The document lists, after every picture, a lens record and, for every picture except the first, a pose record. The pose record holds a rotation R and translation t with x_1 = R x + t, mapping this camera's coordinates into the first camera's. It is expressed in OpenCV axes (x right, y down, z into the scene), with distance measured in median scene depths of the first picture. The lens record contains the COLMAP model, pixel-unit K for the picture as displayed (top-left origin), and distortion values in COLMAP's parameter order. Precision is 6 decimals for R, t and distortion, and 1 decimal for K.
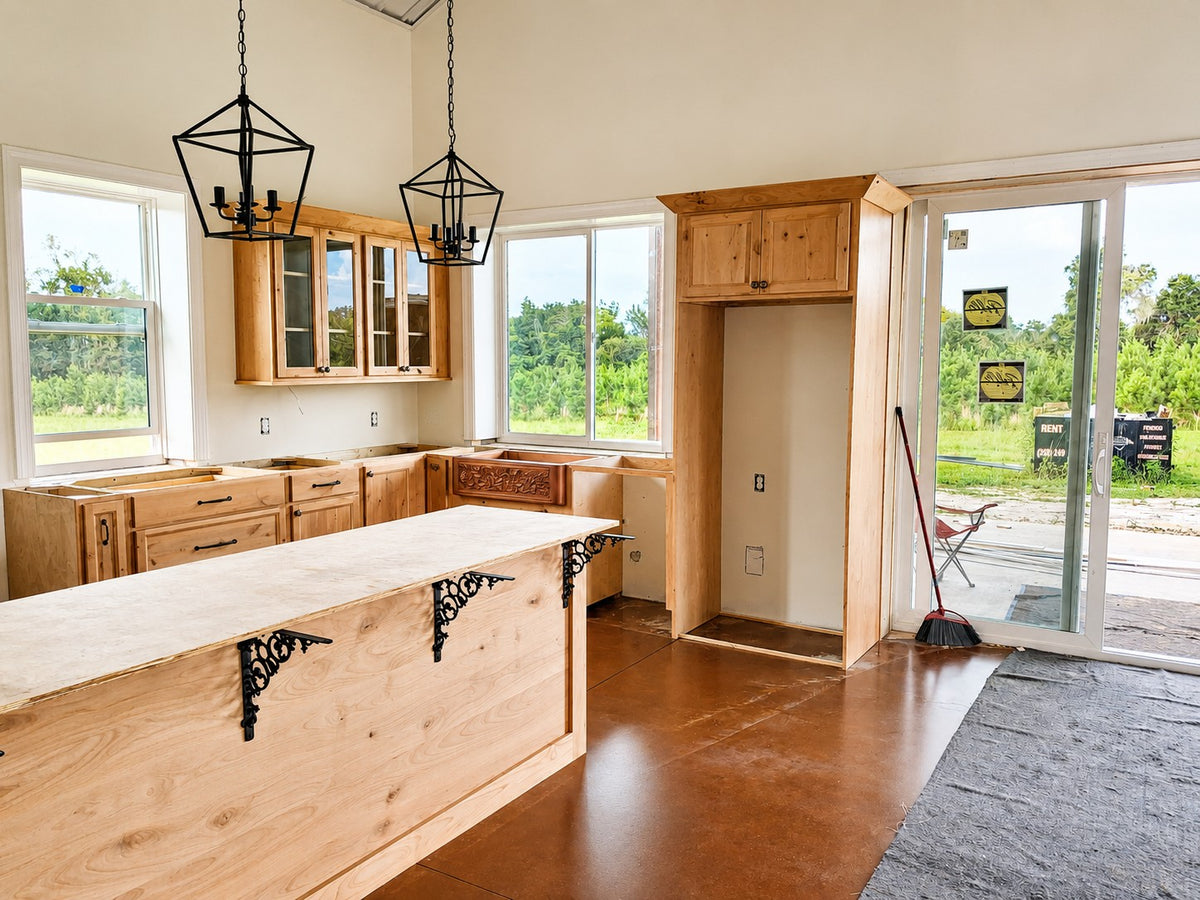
lens RADIAL K [[967.0, 0, 600.0], [0, 967.0, 450.0], [0, 0, 1]] dist [0.079057, -0.126545]
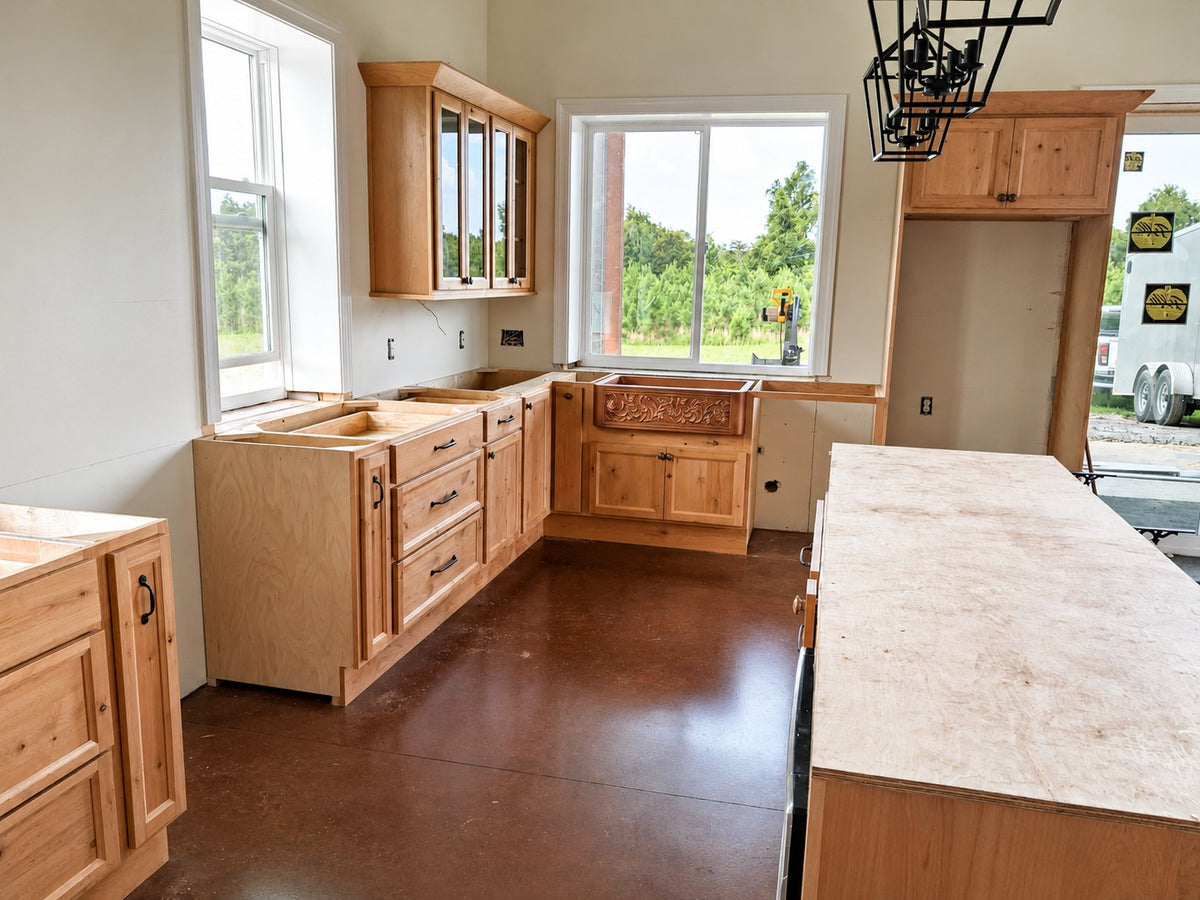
lens RADIAL K [[967.0, 0, 600.0], [0, 967.0, 450.0], [0, 0, 1]] dist [0.079057, -0.126545]
pose [[0.949084, -0.036804, 0.312865, -0.454163], [0.008701, 0.995836, 0.090749, -0.013431], [-0.314902, -0.083406, 0.945452, 0.175846]]
